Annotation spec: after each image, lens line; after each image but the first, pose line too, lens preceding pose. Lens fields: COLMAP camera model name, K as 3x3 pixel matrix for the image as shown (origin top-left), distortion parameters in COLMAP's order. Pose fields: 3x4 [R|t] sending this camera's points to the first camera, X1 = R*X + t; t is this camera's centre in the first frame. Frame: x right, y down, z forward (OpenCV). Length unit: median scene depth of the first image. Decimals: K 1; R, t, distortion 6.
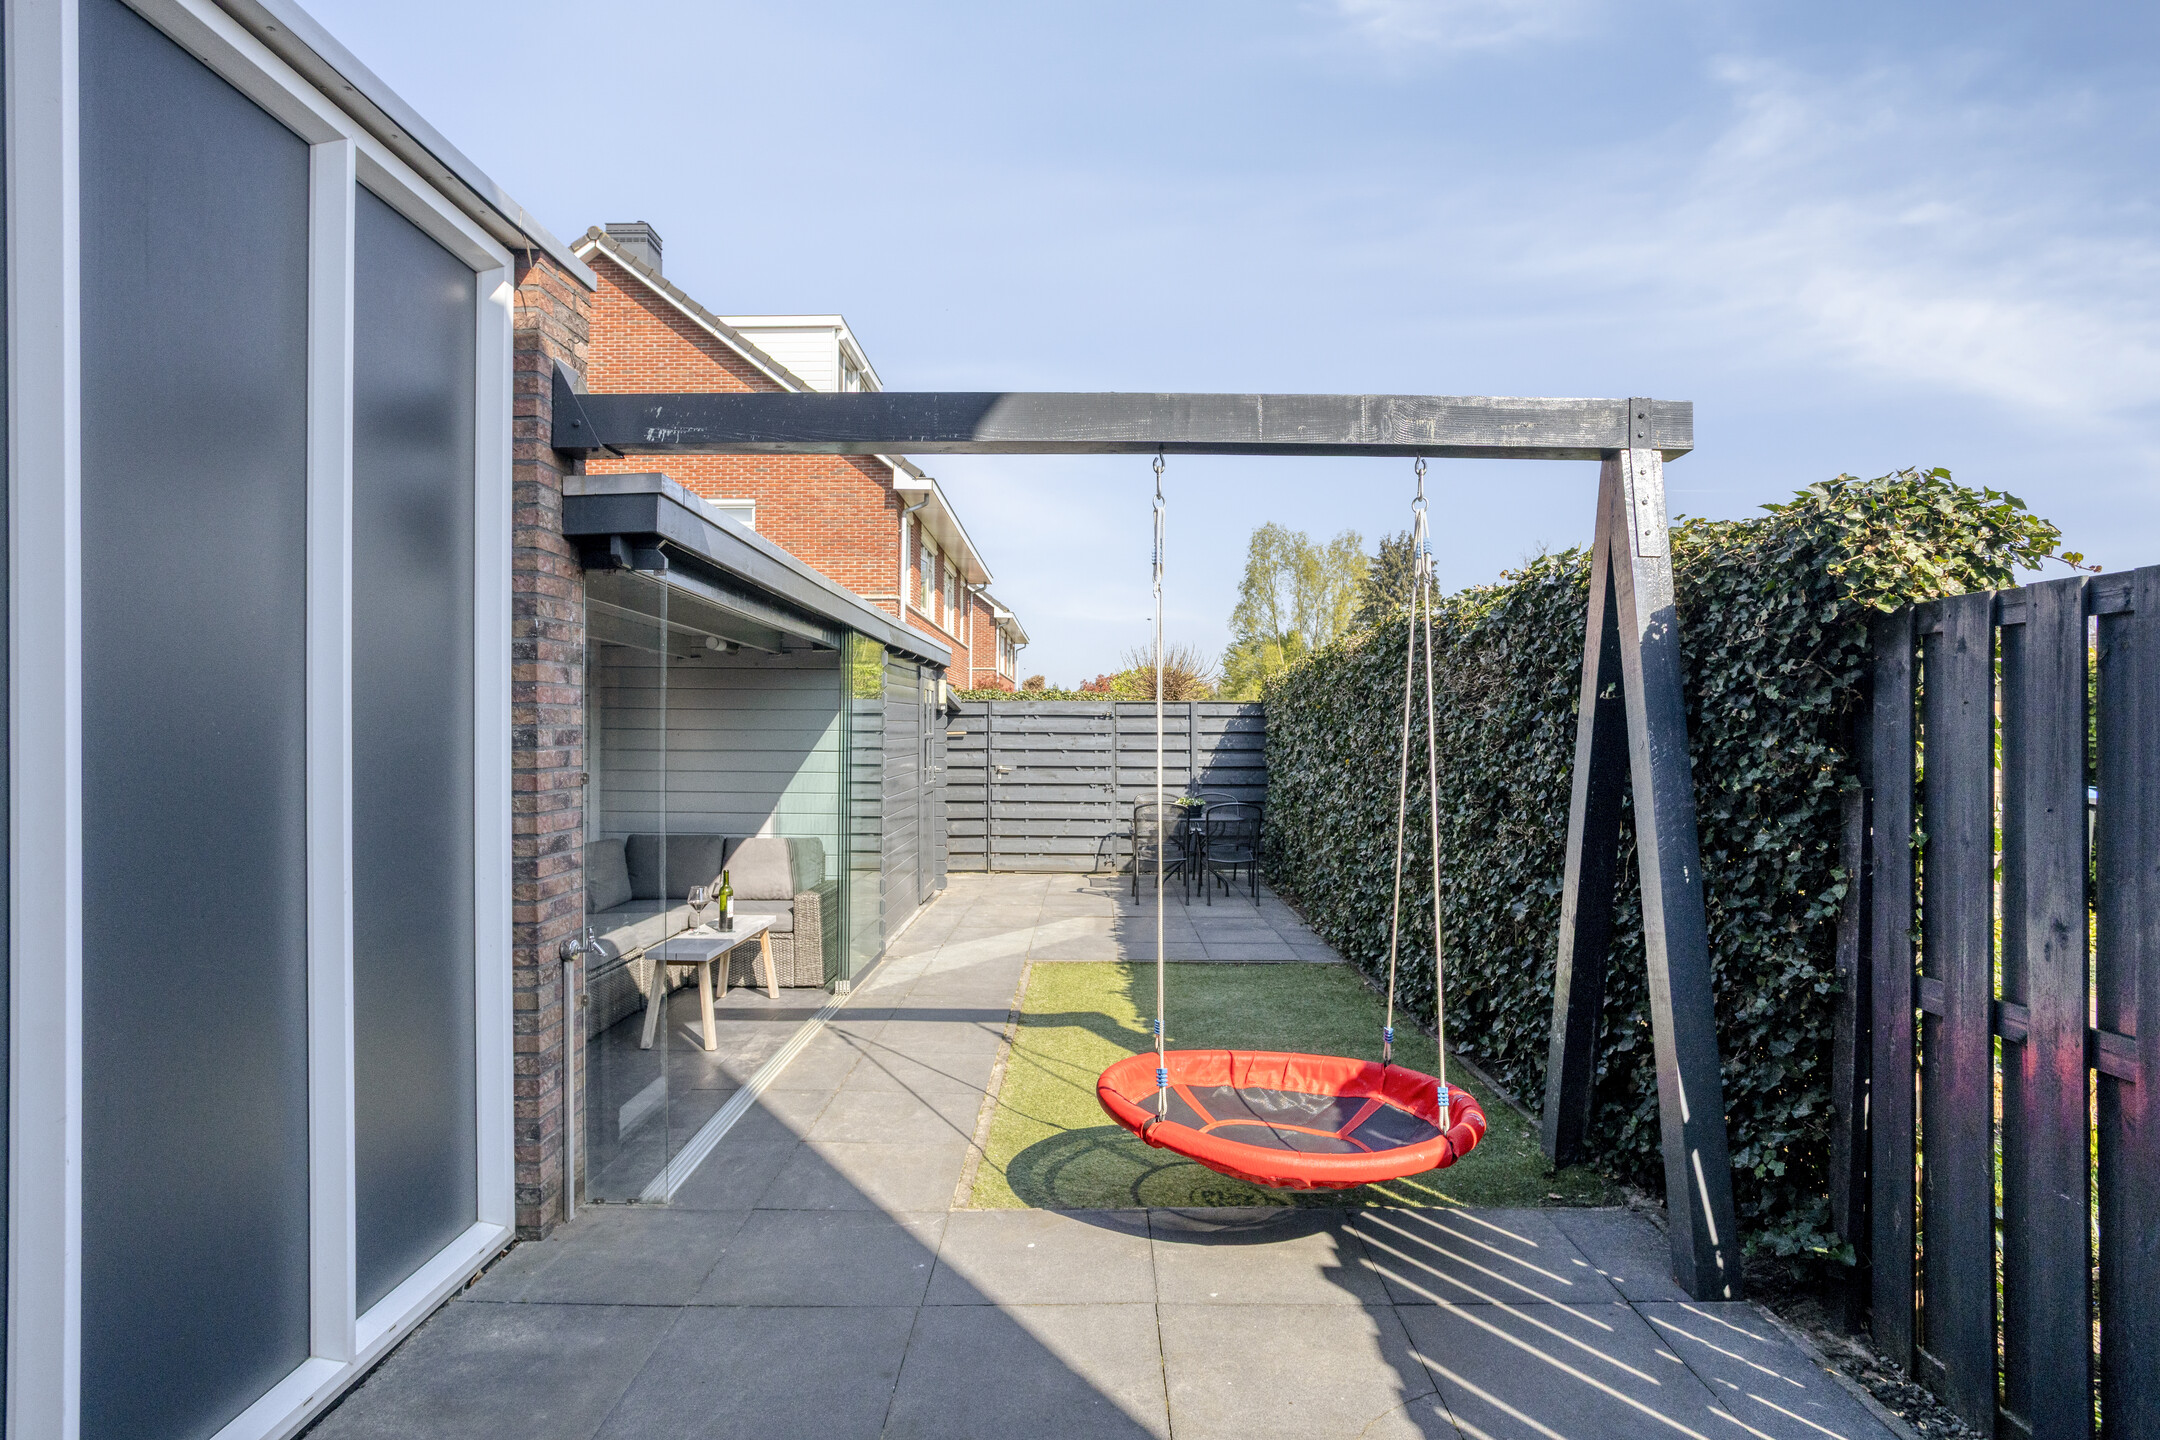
lens RADIAL K [[1191.8, 0, 1089.3], [0, 1191.8, 734.5], [0, 0, 1]] dist [-0.031528, 0.000441]
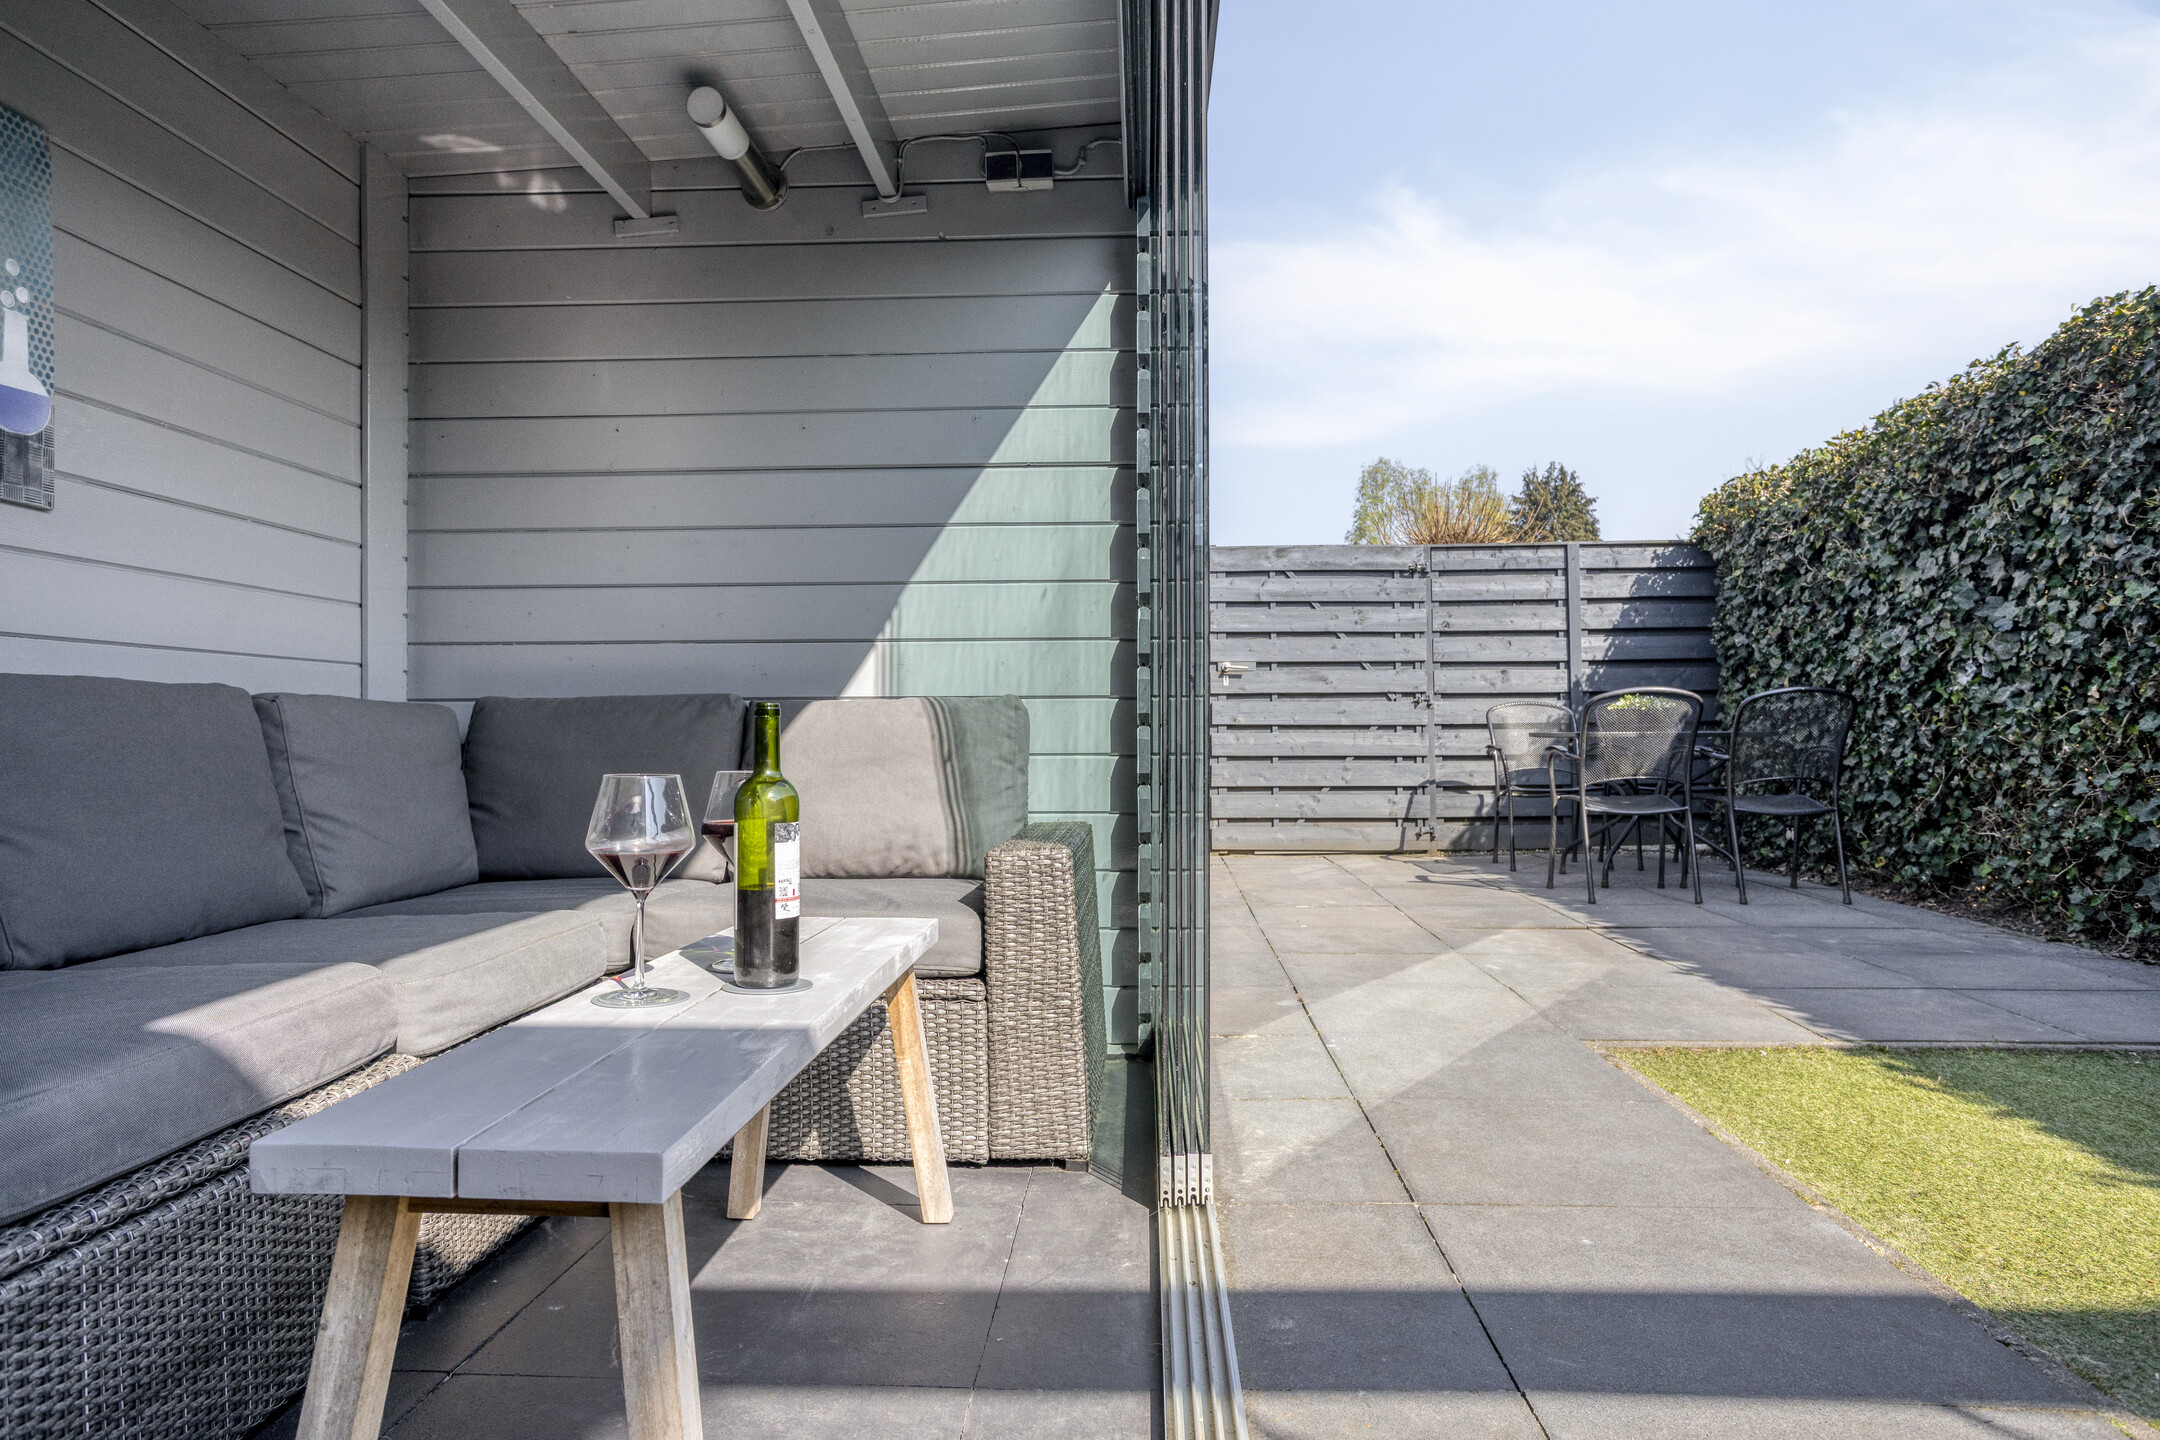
lens RADIAL K [[1368.7, 0, 1074.0], [0, 1368.7, 710.6], [0, 0, 1]] dist [-0.005585, 0.007853]
pose [[0.998367, -0.012830, -0.055666, -0.190289], [0.012147, 0.999847, -0.012599, 0.096319], [0.055819, 0.011902, 0.998370, 0.607444]]
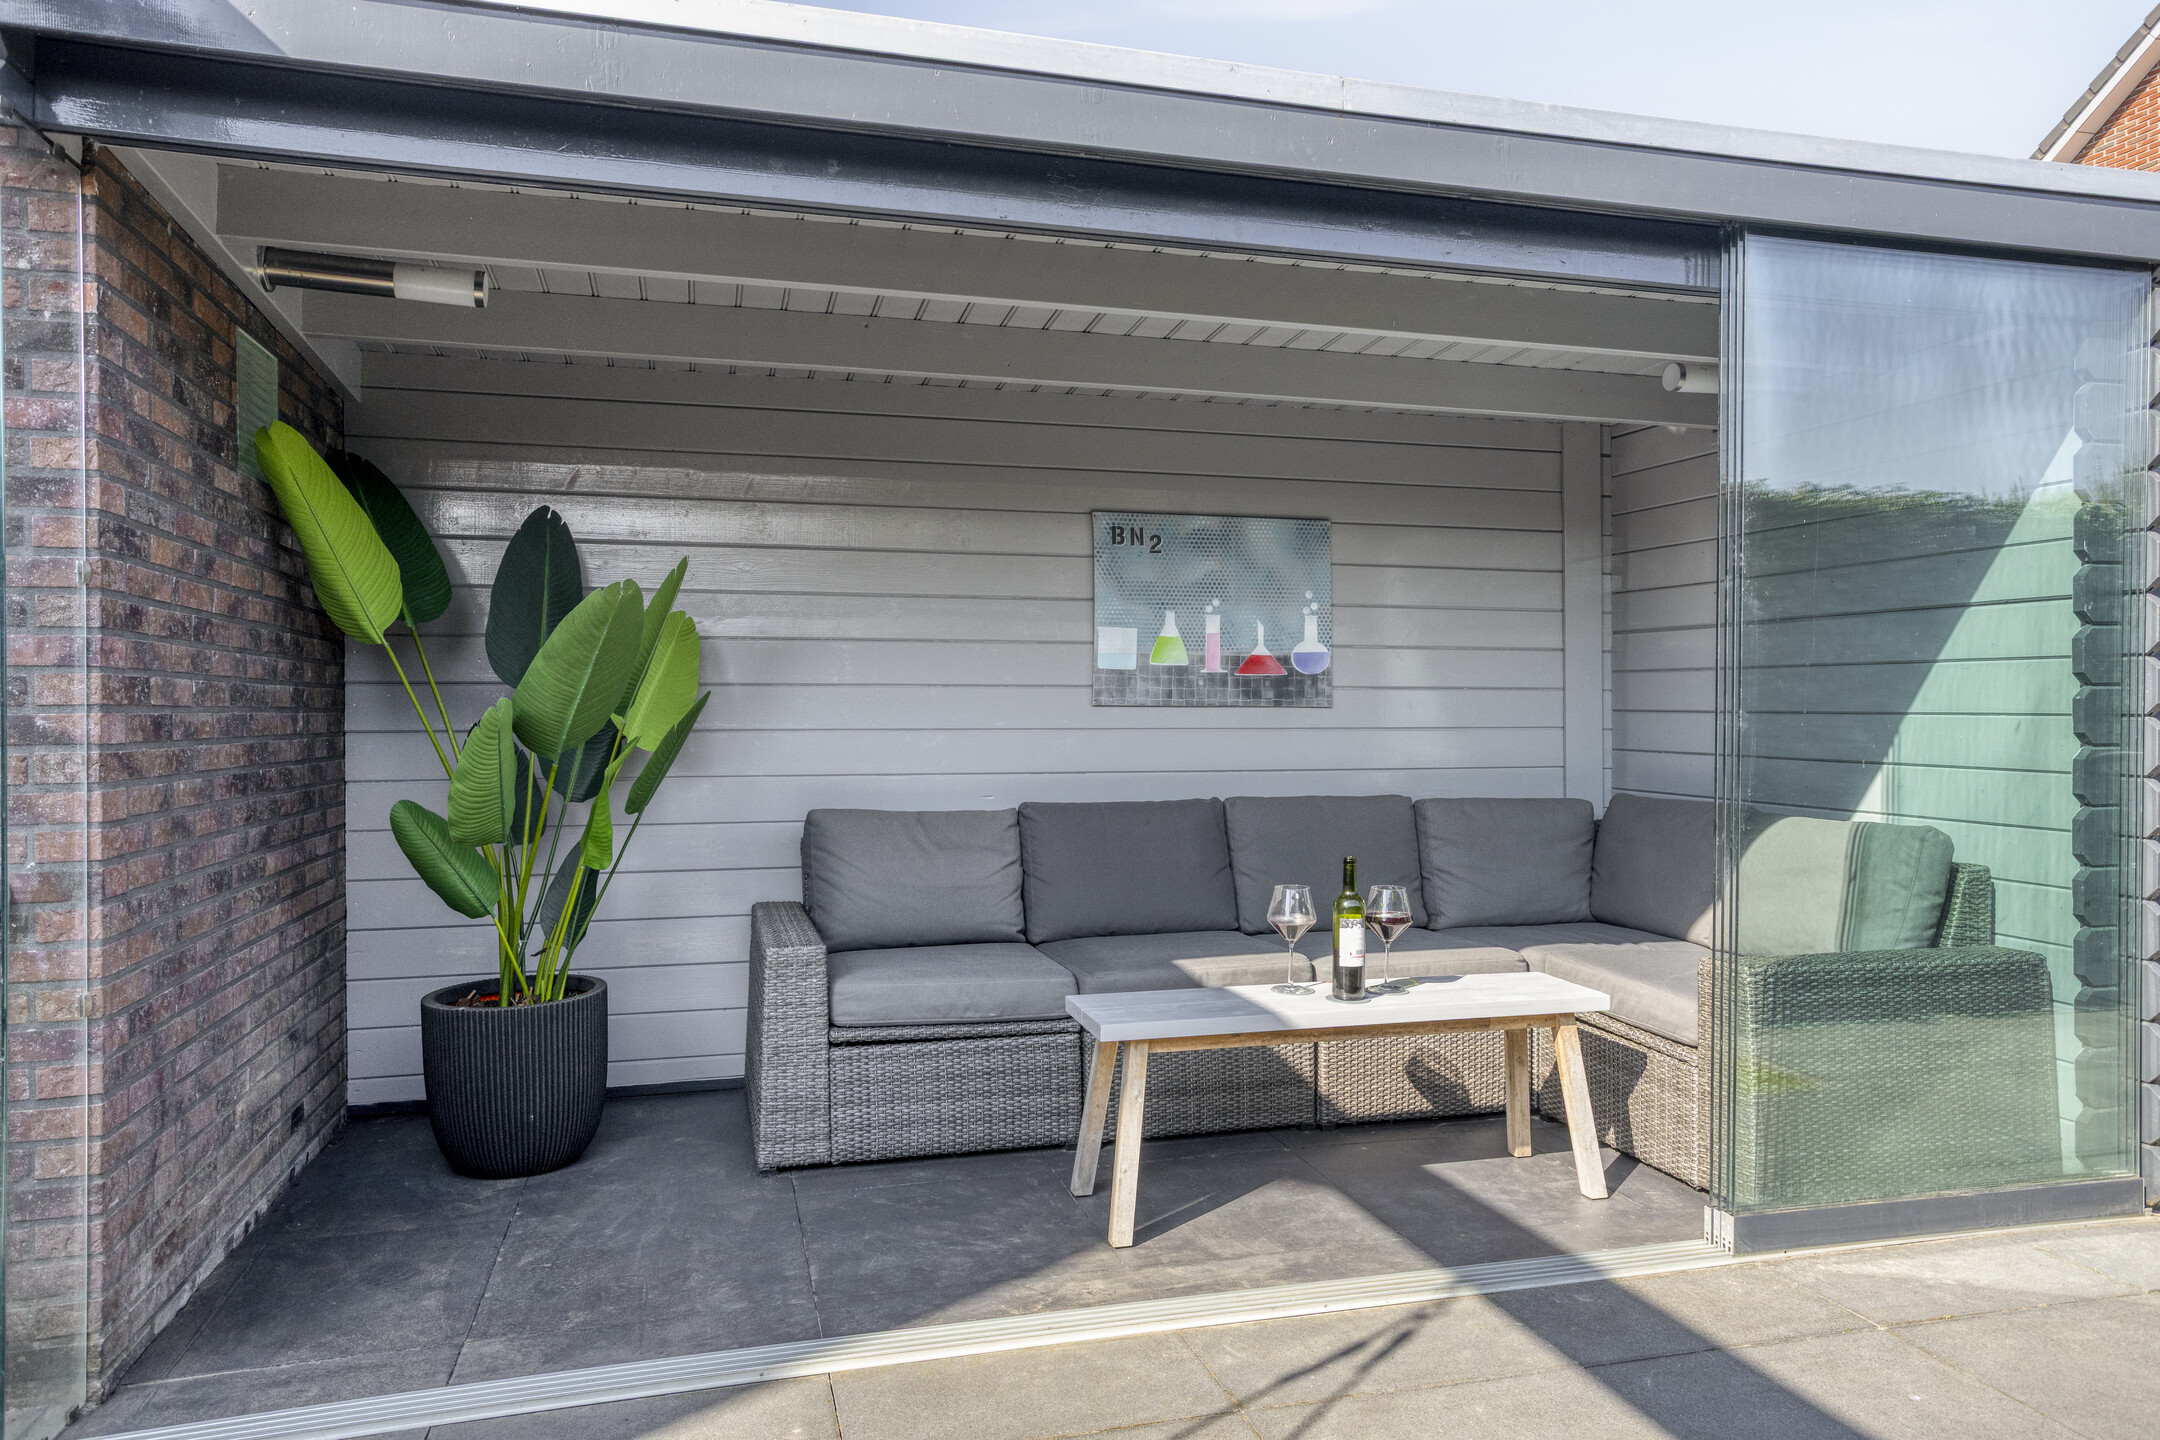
lens RADIAL K [[1368.7, 0, 1073.8], [0, 1368.7, 709.4], [0, 0, 1]] dist [-0.005585, 0.007853]
pose [[0.264885, -0.003002, -0.964275, 0.121287], [0.005310, 0.999985, -0.001655, 0.048070], [0.964265, -0.004682, 0.264897, 0.622036]]
